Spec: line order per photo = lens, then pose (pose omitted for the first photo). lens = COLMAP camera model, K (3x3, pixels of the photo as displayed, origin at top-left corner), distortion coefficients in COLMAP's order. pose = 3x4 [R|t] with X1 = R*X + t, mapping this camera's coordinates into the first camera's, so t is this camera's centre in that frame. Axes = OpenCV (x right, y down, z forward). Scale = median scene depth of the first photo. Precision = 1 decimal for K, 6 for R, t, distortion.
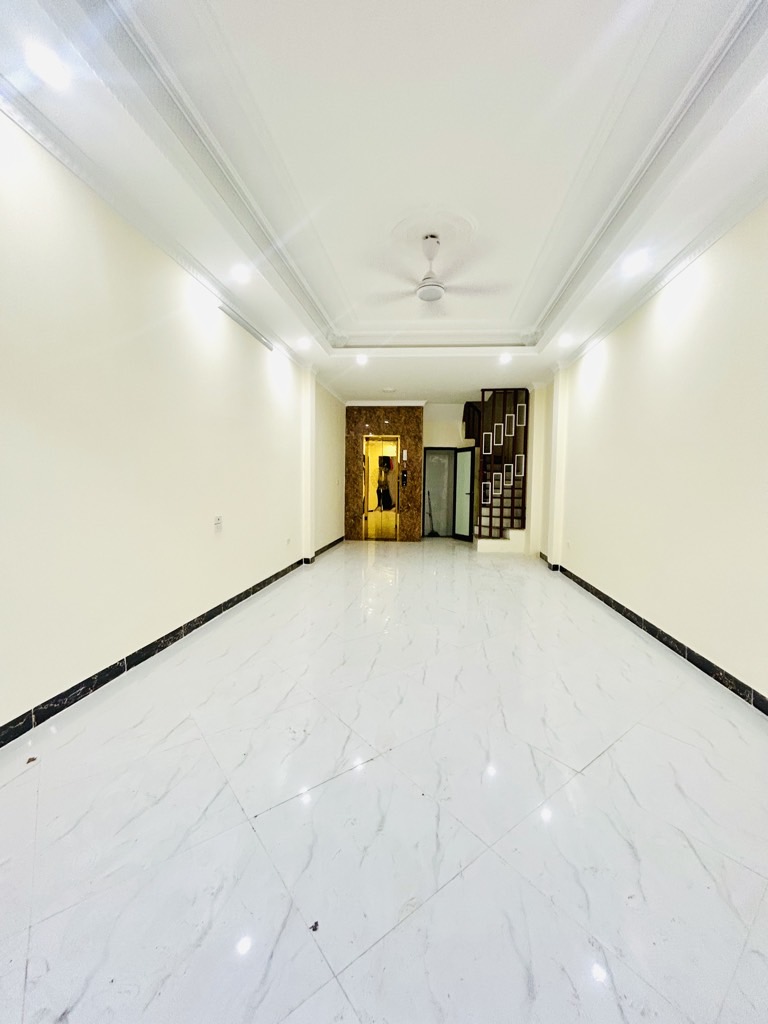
lens RADIAL K [[421.3, 0, 382.5], [0, 421.3, 511.7], [0, 0, 1]] dist [-0.003193, 0.000224]
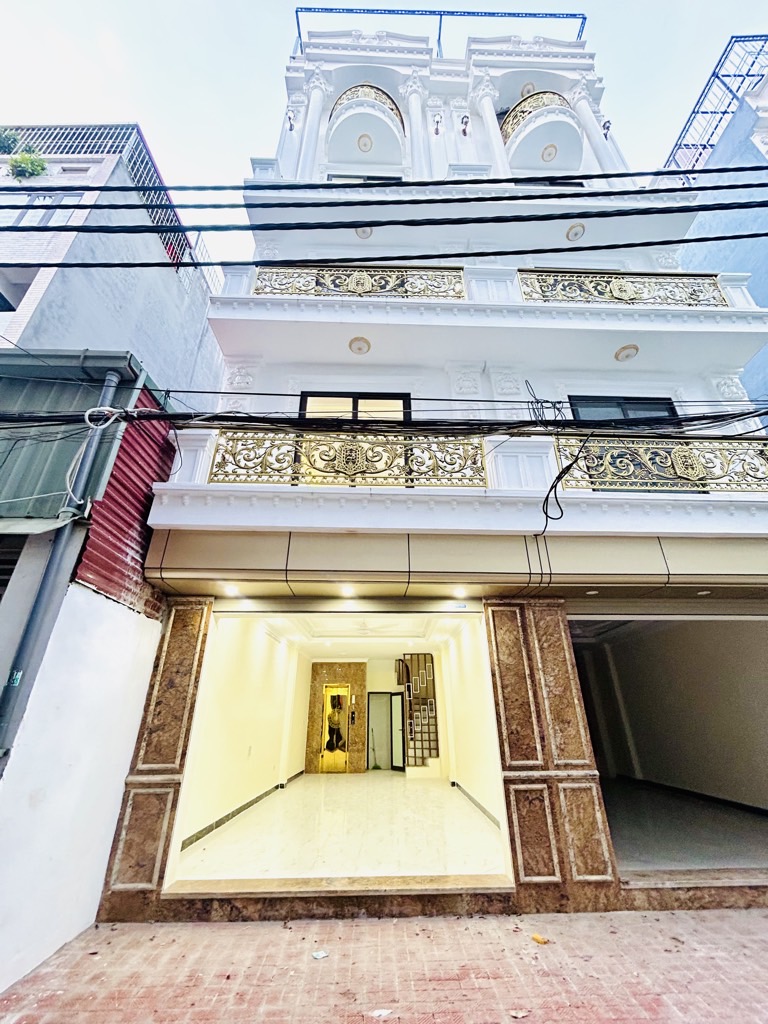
lens RADIAL K [[421.3, 0, 383.9], [0, 421.3, 512.1], [0, 0, 1]] dist [-0.003193, 0.000224]
pose [[0.993199, 0.035640, 0.110844, -0.021868], [0.024898, 0.864965, -0.501214, 0.027797], [-0.113740, 0.500565, 0.858194, -0.496900]]
